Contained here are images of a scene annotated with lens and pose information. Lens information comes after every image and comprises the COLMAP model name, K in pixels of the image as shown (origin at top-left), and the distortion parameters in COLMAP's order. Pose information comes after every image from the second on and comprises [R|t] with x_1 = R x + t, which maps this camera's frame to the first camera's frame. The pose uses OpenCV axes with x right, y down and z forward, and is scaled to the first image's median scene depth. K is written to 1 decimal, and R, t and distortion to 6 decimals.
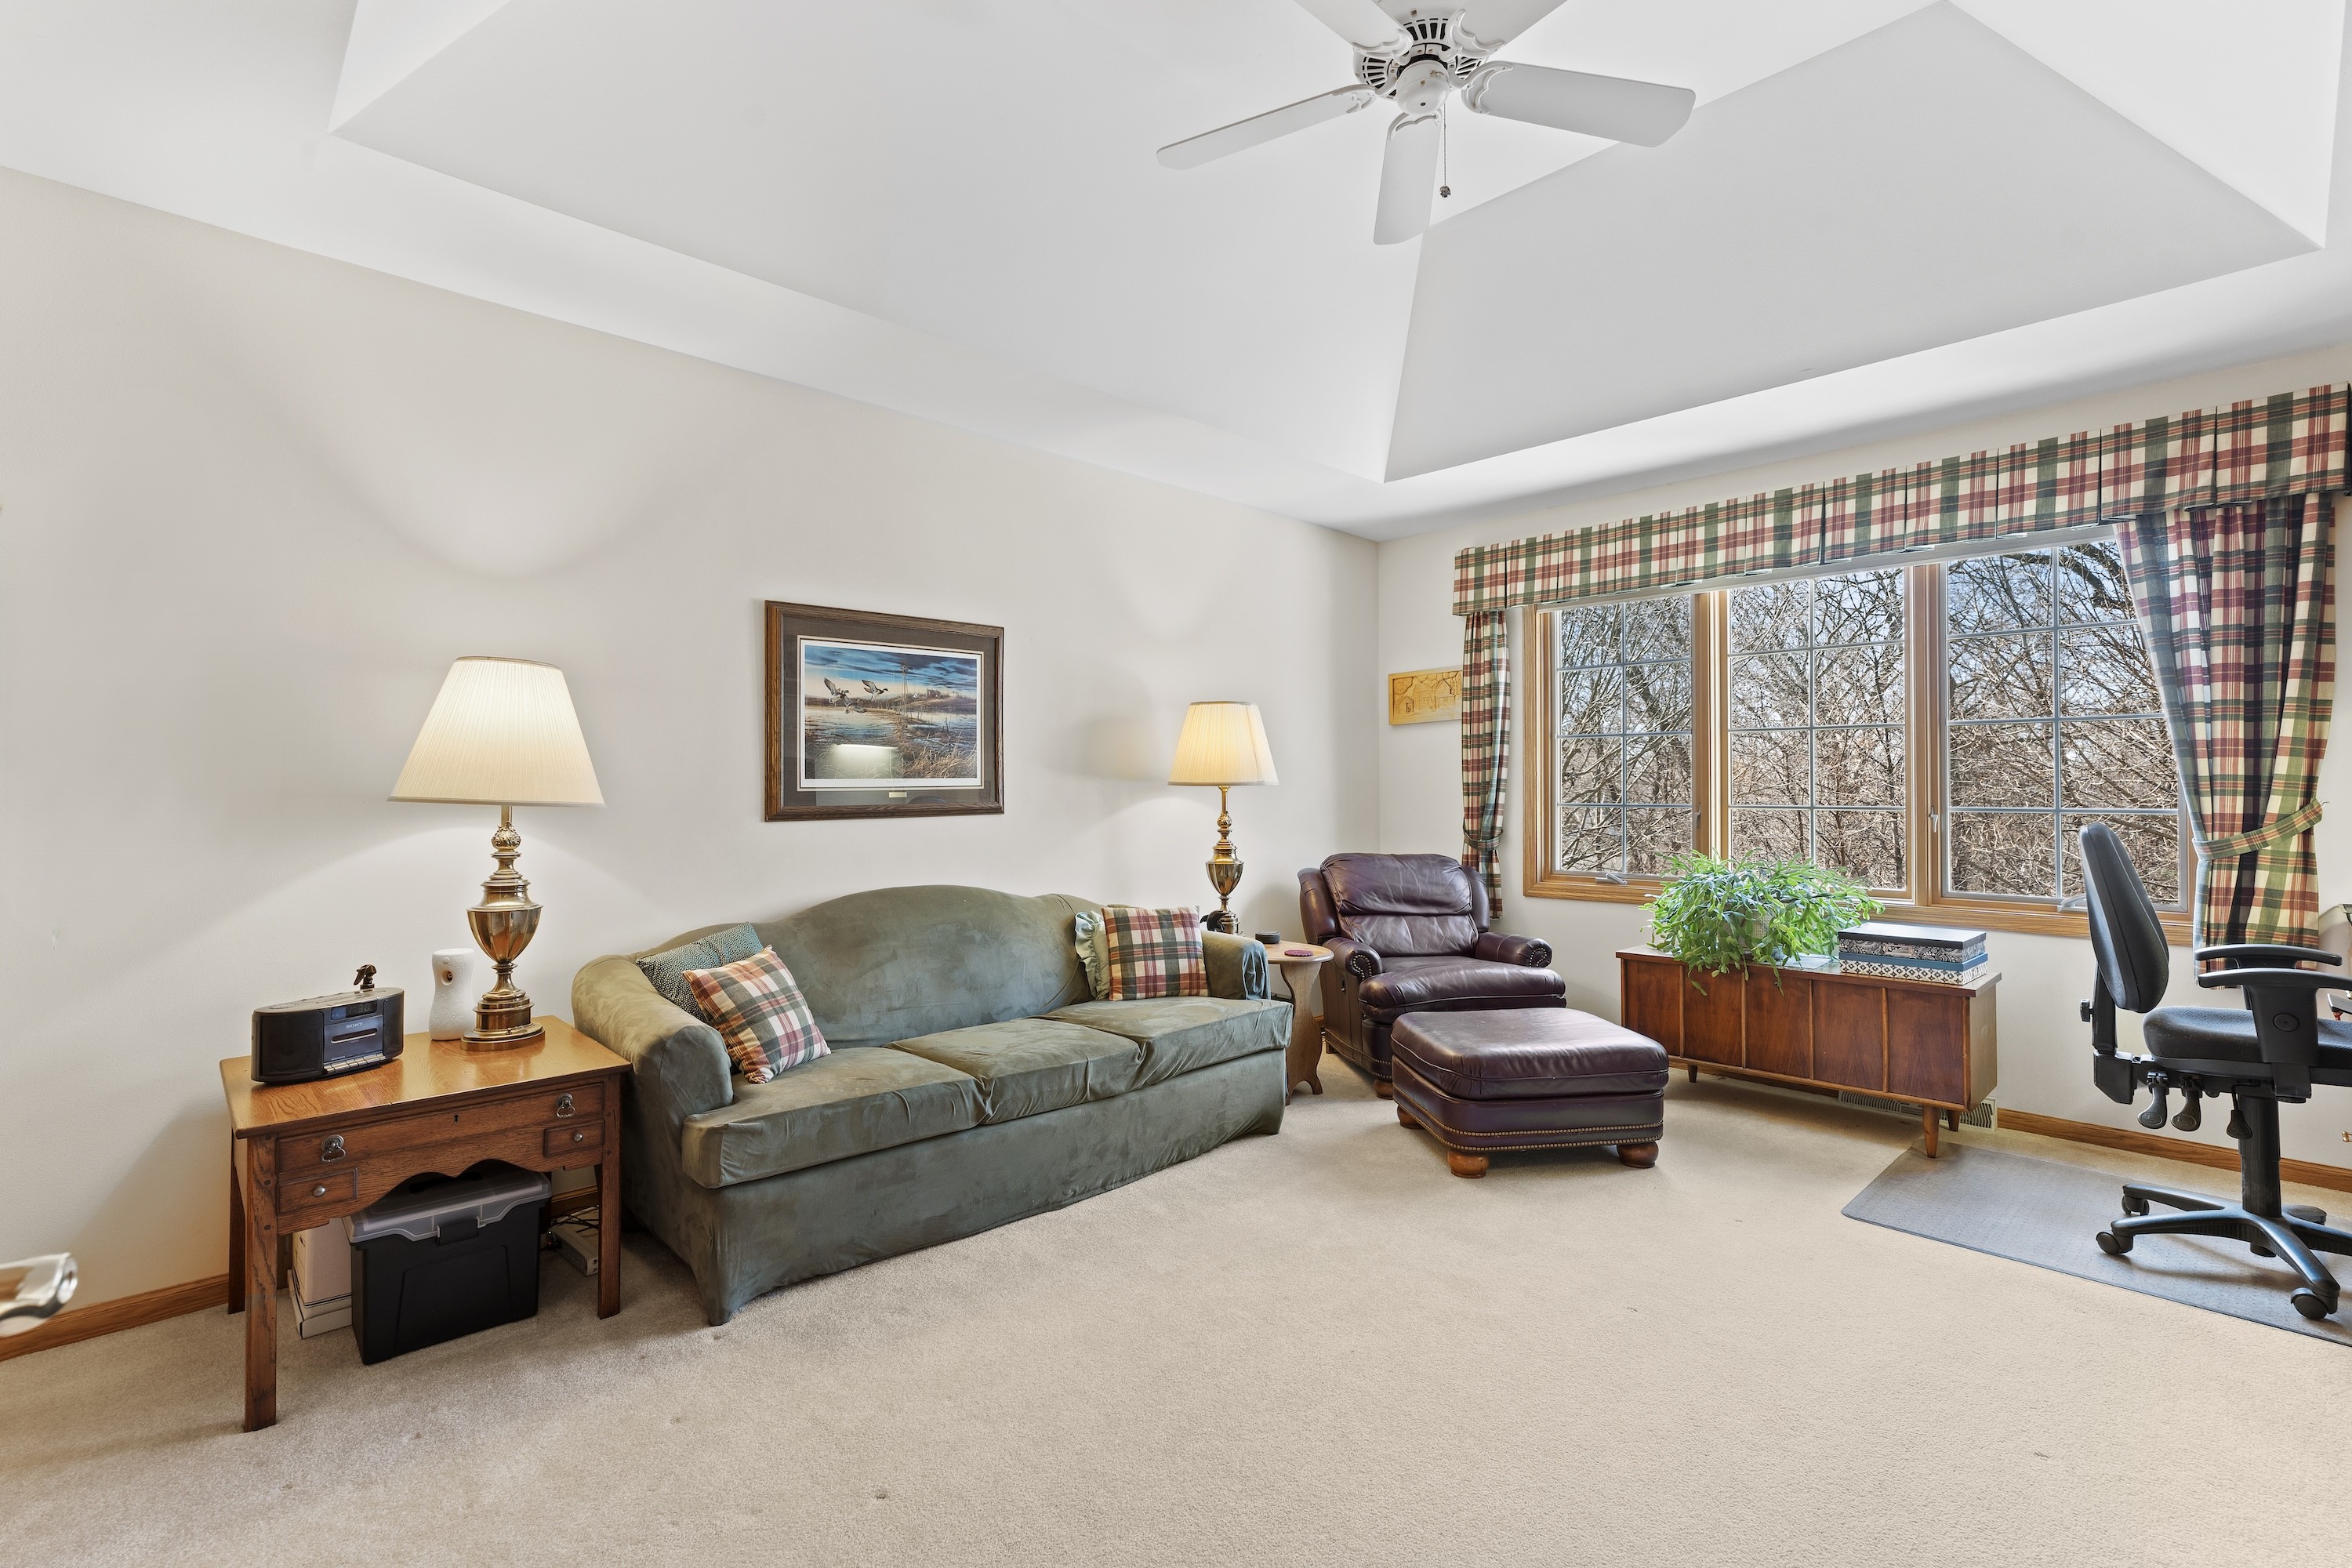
lens RADIAL K [[1071.5, 0, 1177.7], [0, 1071.5, 782.2], [0, 0, 1]] dist [-0.009511, 0.002822]
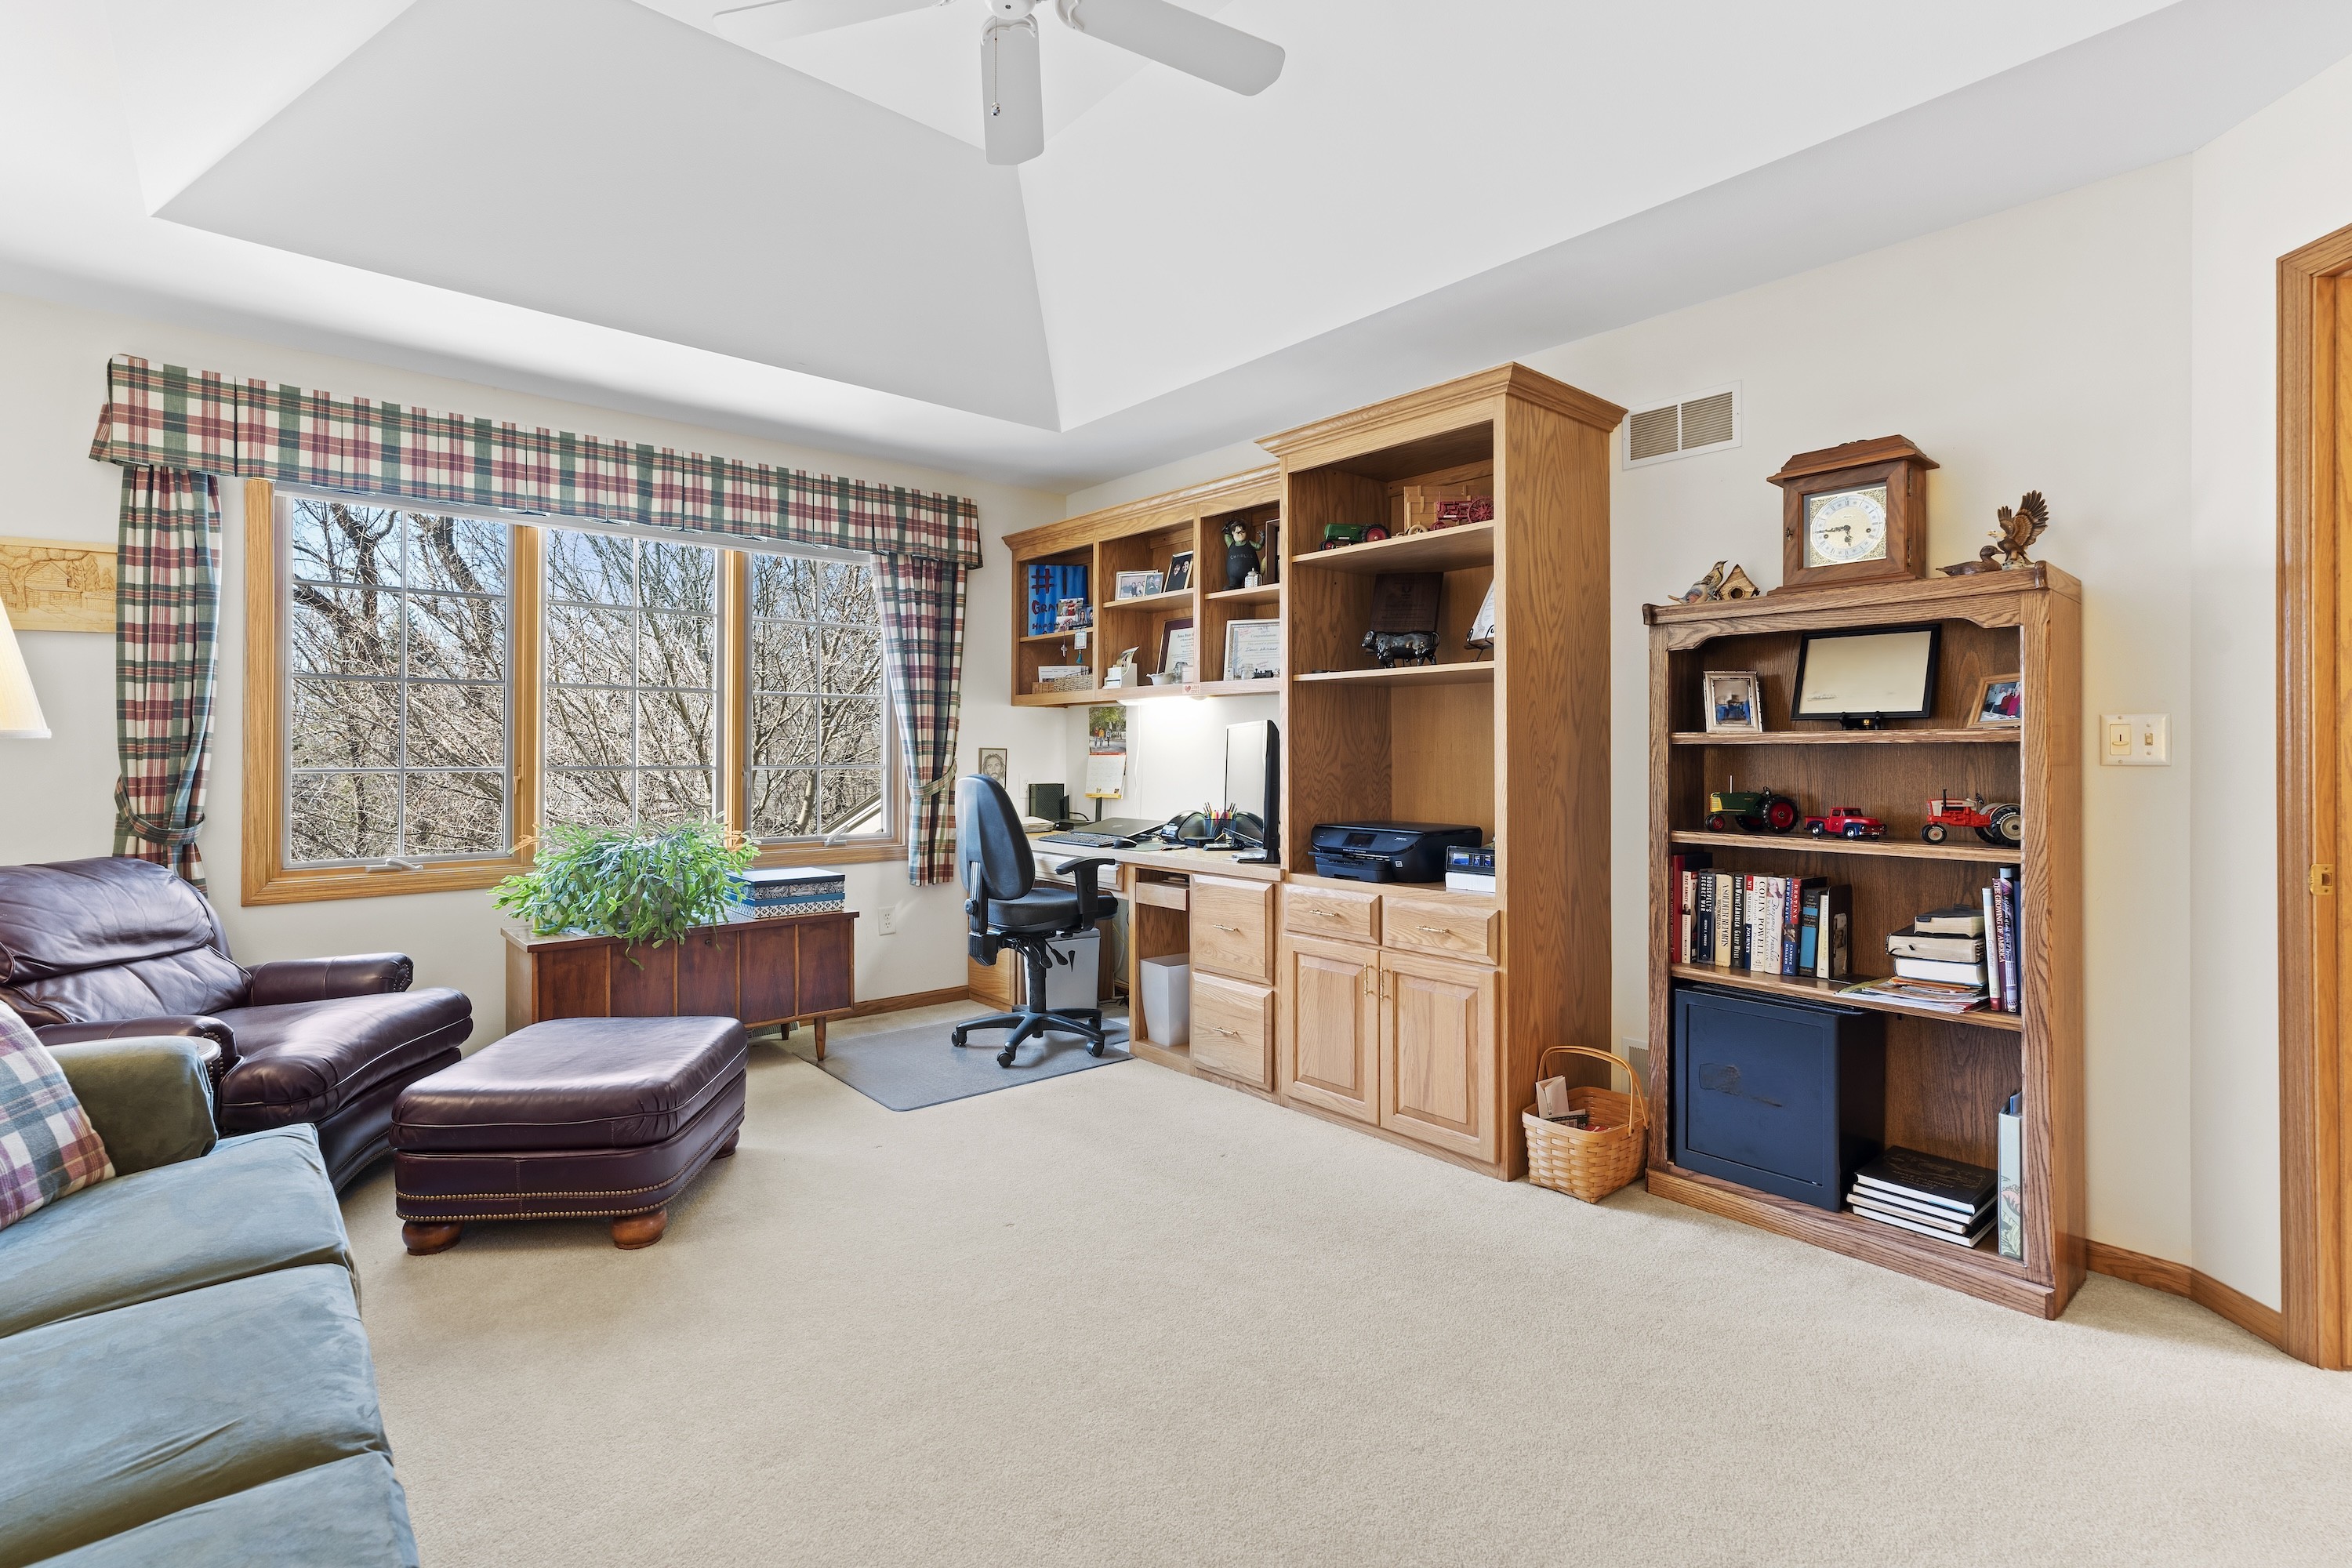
lens RADIAL K [[1071.5, 0, 1189.8], [0, 1071.5, 750.7], [0, 0, 1]] dist [-0.009511, 0.002822]
pose [[0.046919, 0.001412, 0.998898, -0.393744], [-0.008896, 0.999960, -0.000995, 0.003902], [-0.998859, -0.008840, 0.046930, 0.454242]]
